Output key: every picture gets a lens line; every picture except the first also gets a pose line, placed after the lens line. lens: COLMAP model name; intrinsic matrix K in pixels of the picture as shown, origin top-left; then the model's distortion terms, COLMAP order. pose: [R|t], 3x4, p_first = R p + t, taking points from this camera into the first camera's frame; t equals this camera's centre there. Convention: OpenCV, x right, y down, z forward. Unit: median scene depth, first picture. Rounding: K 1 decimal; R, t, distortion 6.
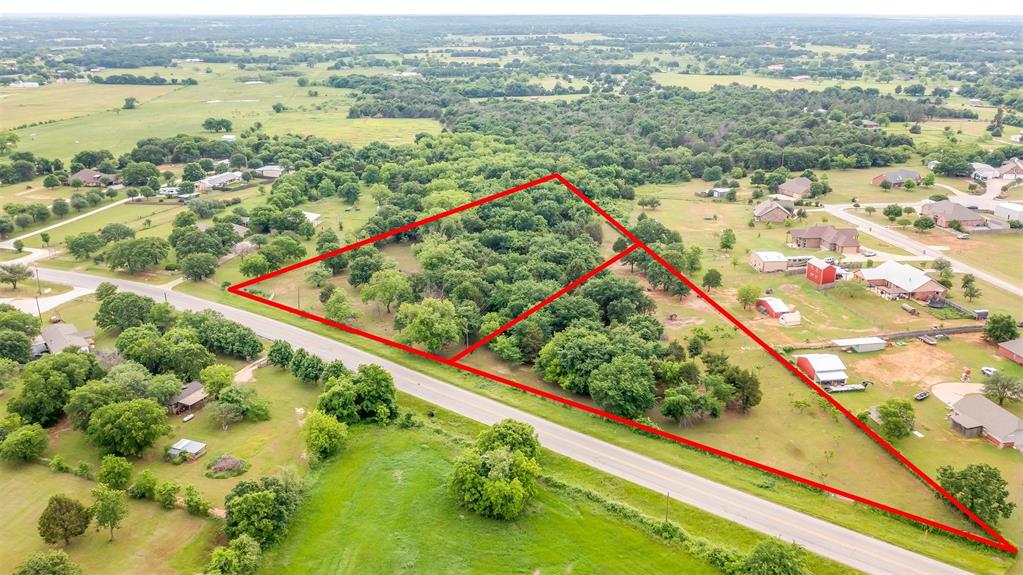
lens RADIAL K [[879.0, 0, 511.5], [0, 879.0, 287.5], [0, 0, 1]] dist [-0.007242, 0.007841]
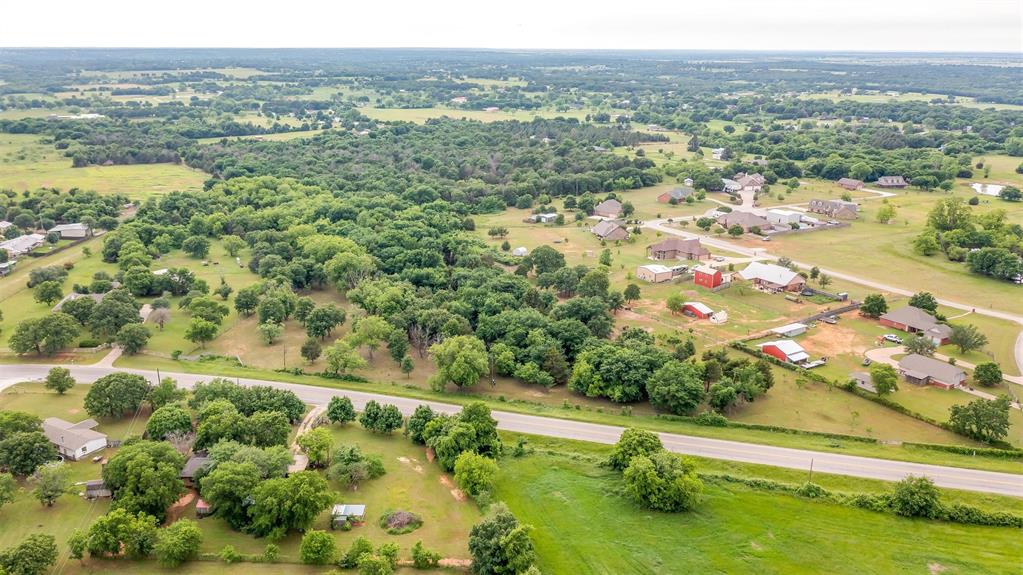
lens RADIAL K [[879.0, 0, 511.5], [0, 879.0, 287.5], [0, 0, 1]] dist [-0.007242, 0.007841]
pose [[0.916079, -0.102110, 0.387781, -0.241649], [0.115385, 0.993260, -0.011037, -0.014698], [-0.384040, 0.054855, 0.921686, 0.006690]]
